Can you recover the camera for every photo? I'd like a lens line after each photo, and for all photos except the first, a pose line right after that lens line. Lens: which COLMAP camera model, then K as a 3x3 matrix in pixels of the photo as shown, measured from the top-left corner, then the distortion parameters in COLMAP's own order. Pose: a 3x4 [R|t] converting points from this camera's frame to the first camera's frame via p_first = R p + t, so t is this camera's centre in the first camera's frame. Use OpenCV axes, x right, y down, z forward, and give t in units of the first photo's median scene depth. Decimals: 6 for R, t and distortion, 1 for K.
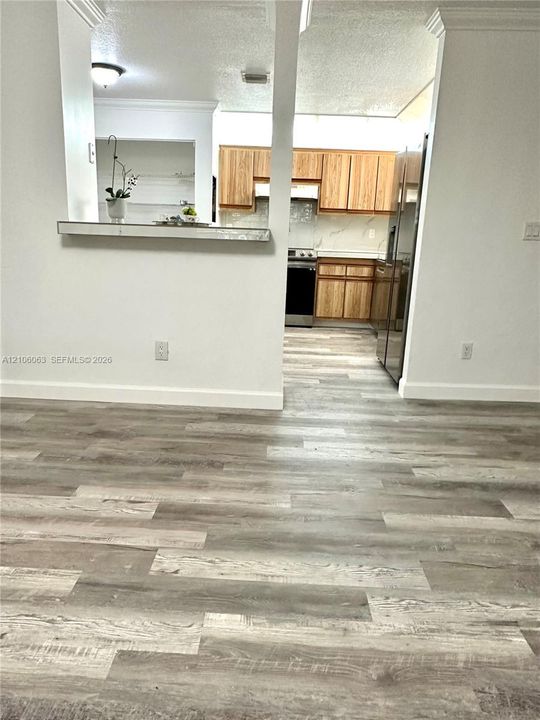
lens RADIAL K [[494.8, 0, 269.5], [0, 494.8, 359.2], [0, 0, 1]] dist [0.008101, 0.001104]
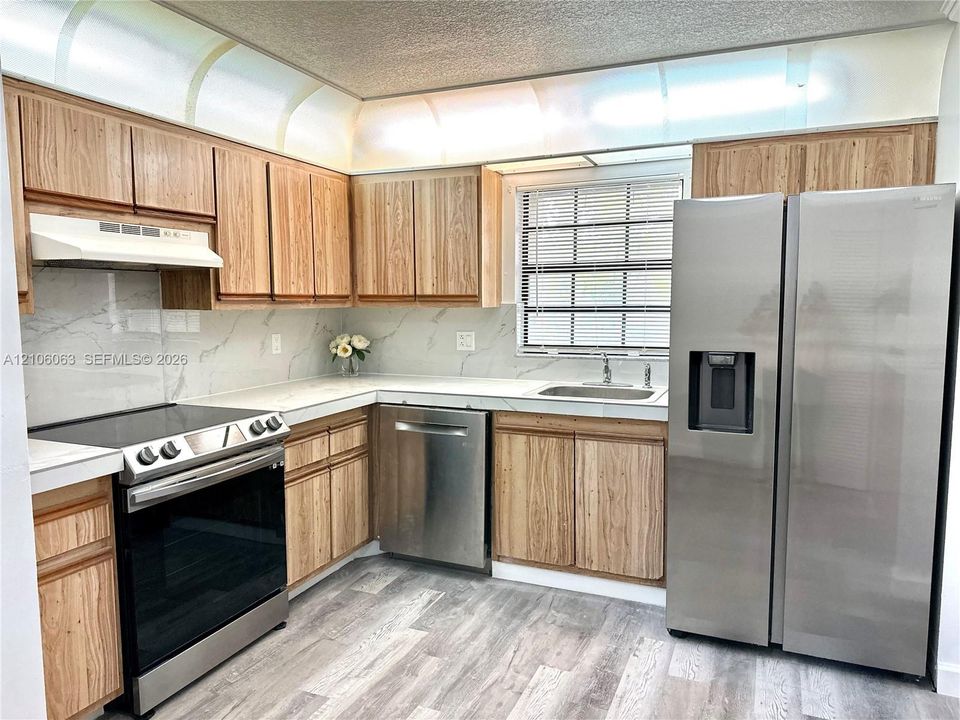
lens RADIAL K [[659.7, 0, 480.4], [0, 659.7, 360.9], [0, 0, 1]] dist [0.008101, 0.001104]
pose [[0.366433, -0.127480, 0.921670, -0.282030], [0.237665, 0.970534, 0.039749, -0.234866], [-0.899579, 0.204483, 0.385933, 0.663221]]
